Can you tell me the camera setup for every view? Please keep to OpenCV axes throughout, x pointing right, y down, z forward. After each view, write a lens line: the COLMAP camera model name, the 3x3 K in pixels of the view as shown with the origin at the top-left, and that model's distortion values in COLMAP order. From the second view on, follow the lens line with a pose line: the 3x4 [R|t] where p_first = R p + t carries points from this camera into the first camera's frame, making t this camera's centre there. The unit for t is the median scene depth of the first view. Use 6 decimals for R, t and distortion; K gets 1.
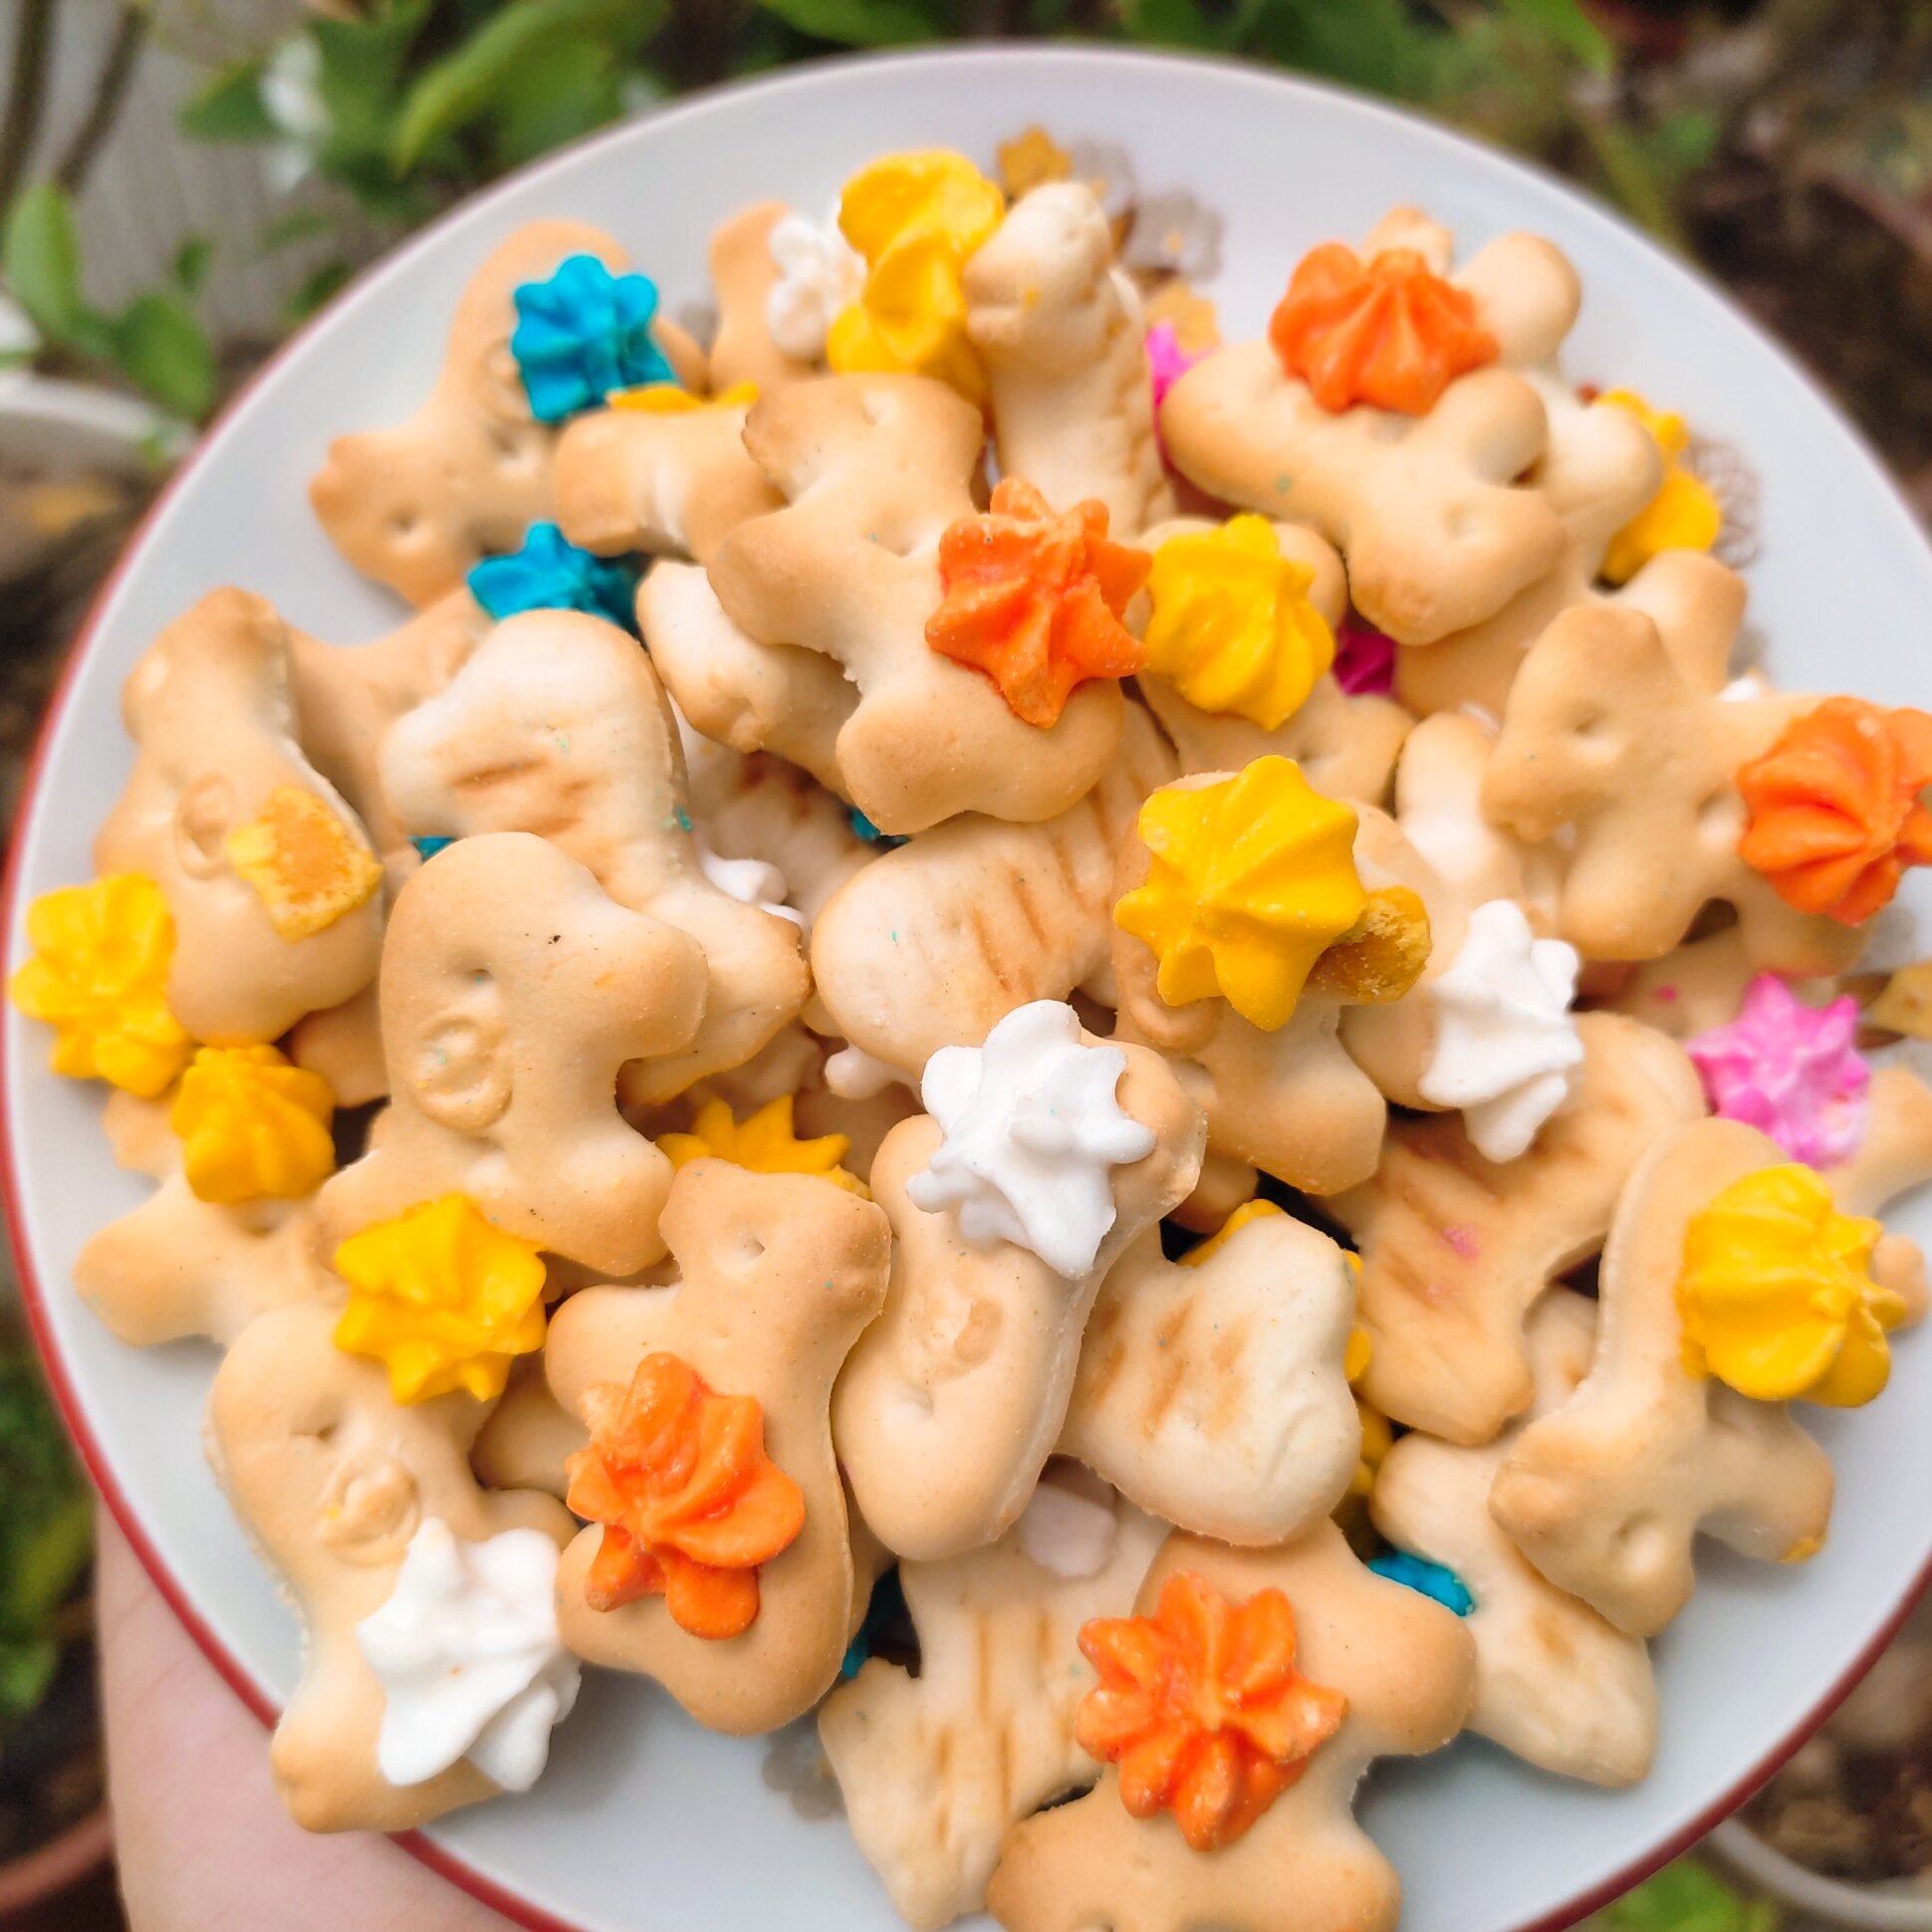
lens RADIAL K [[2062.5, 0, 966.0], [0, 2062.5, 966.0], [0, 0, 1]] dist [0.002491, 0.017552]
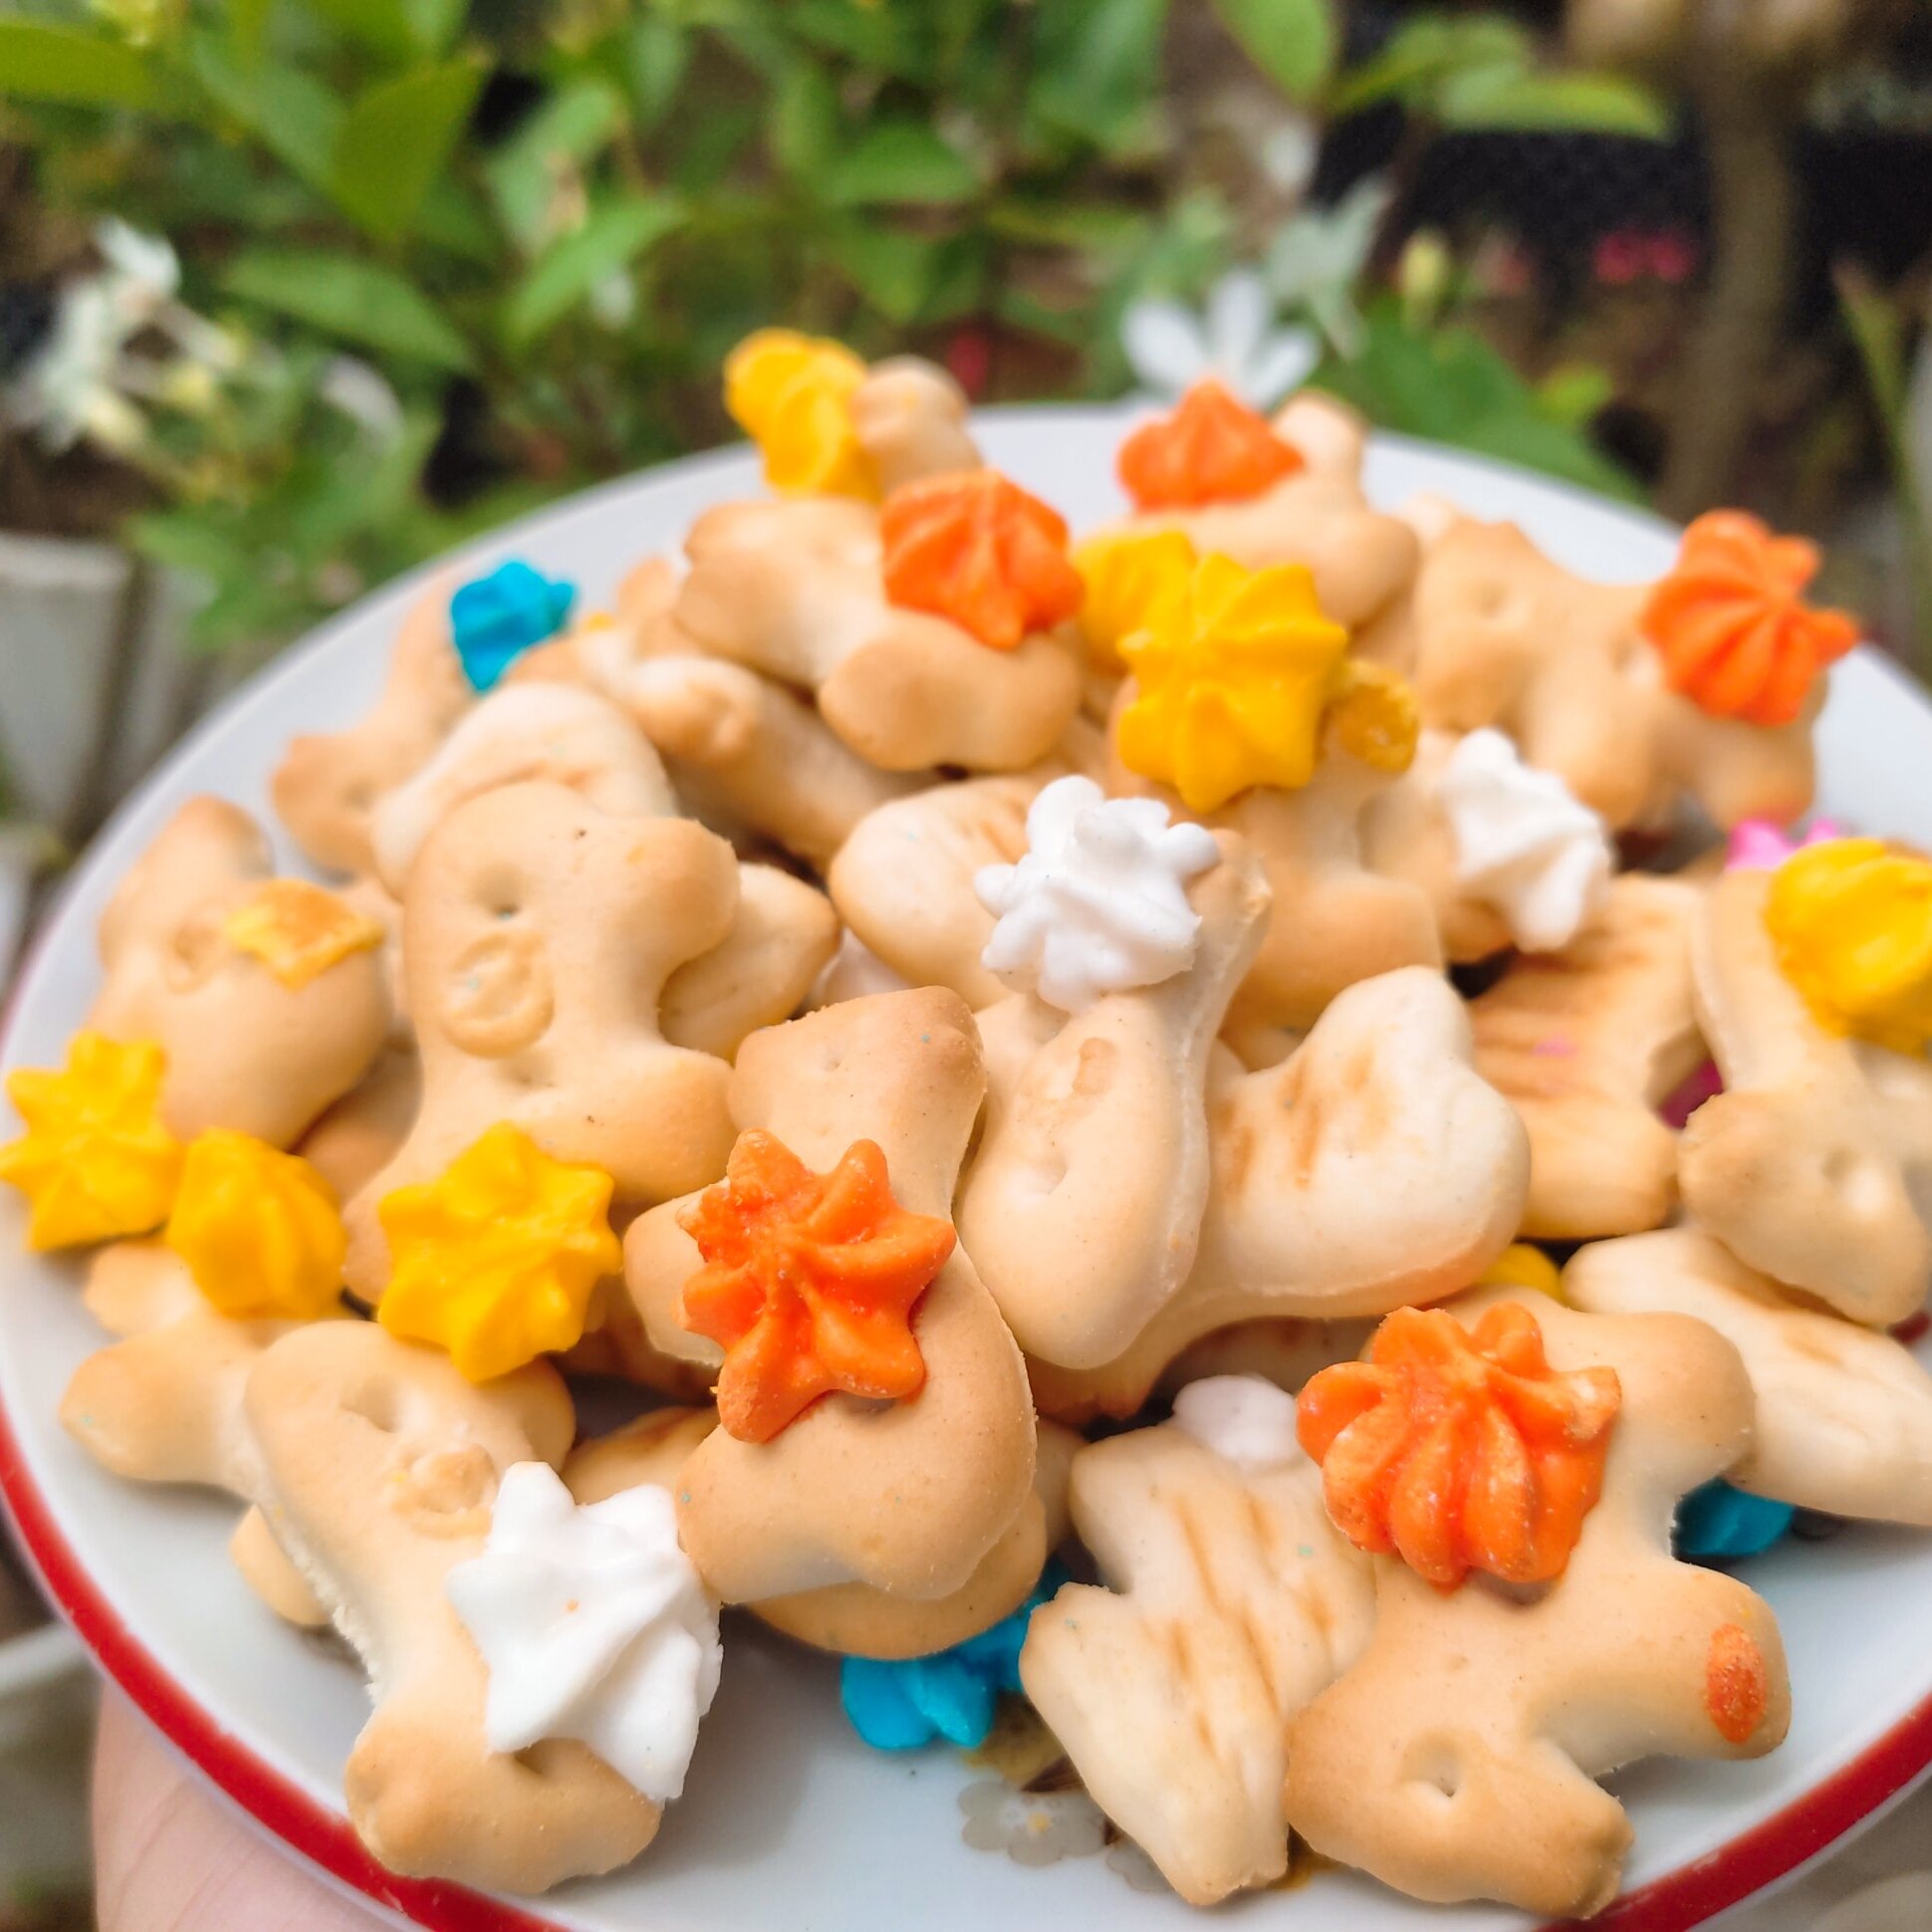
lens RADIAL K [[2062.5, 0, 966.0], [0, 2062.5, 966.0], [0, 0, 1]] dist [0.002491, 0.017552]
pose [[0.975143, -0.184257, 0.123064, -0.146449], [0.221240, 0.840200, -0.495092, 0.550103], [-0.012174, 0.510012, 0.860081, 0.172321]]
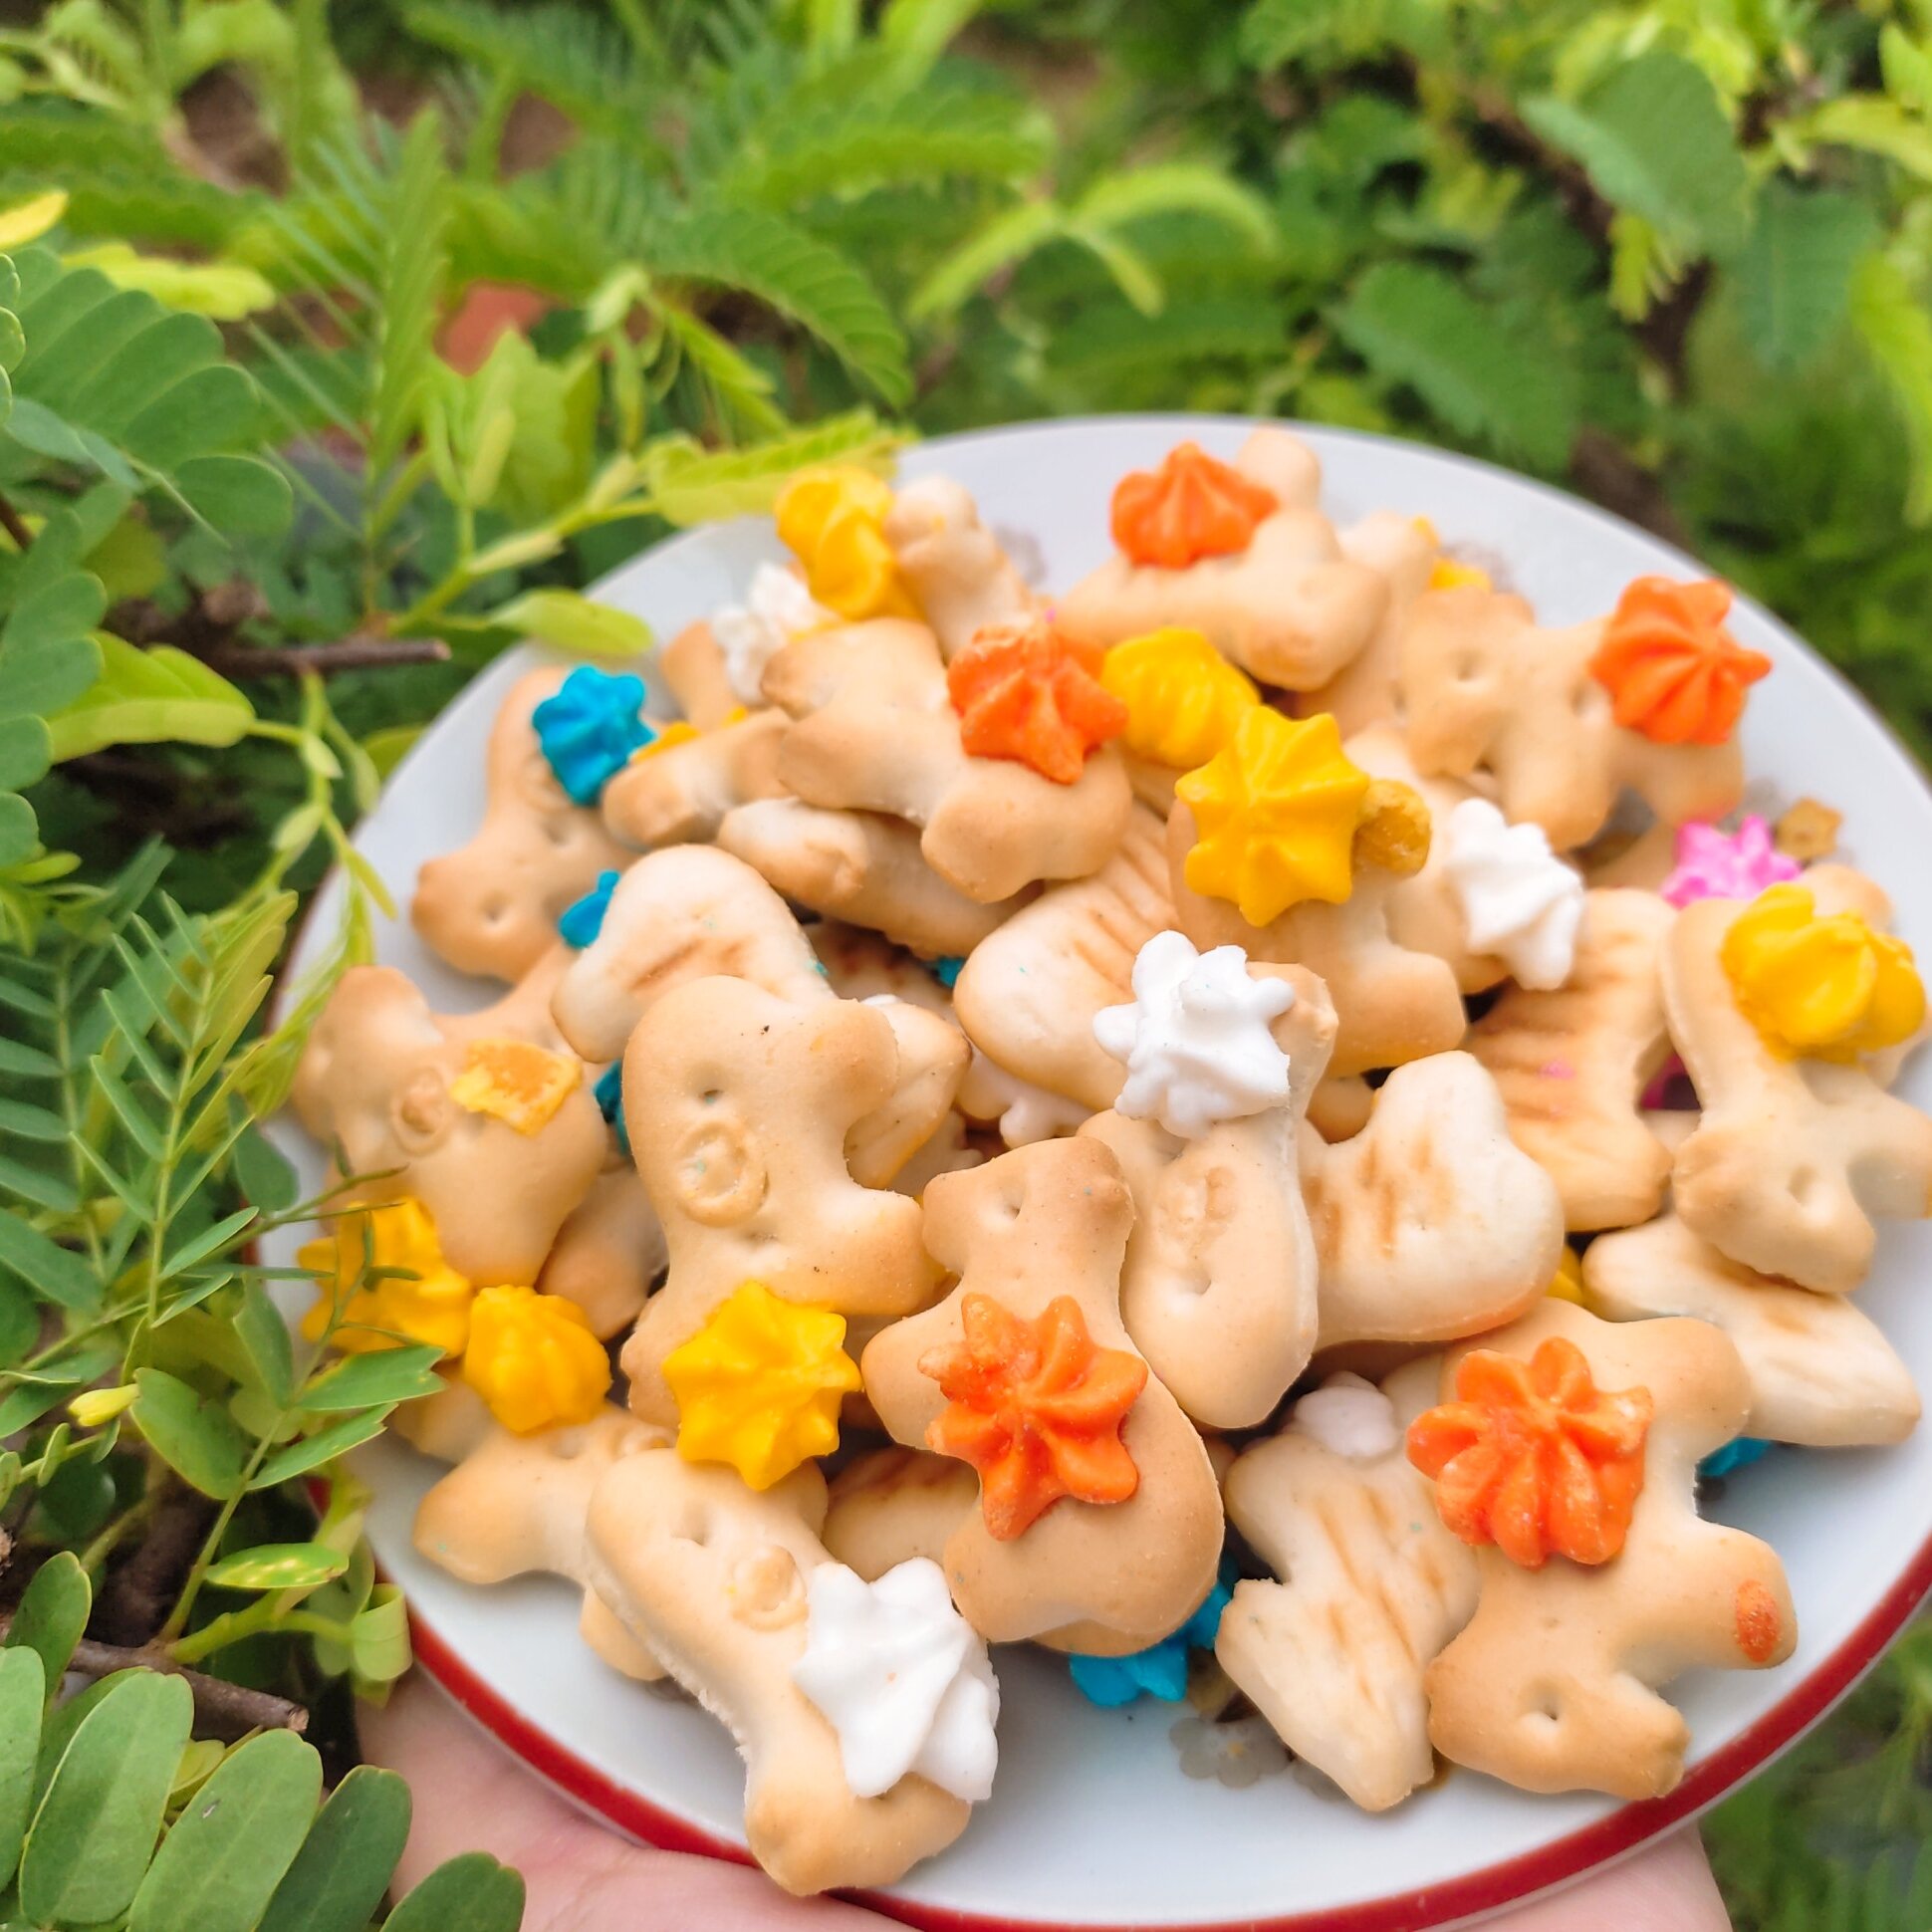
lens RADIAL K [[2034.4, 0, 966.0], [0, 2034.4, 966.0], [0, 0, 1]] dist [0.012520, 0.021188]
pose [[0.937009, -0.324077, 0.130339, -0.223475], [0.349265, 0.874918, -0.335458, 0.377321], [-0.005321, 0.359850, 0.932995, -0.112078]]
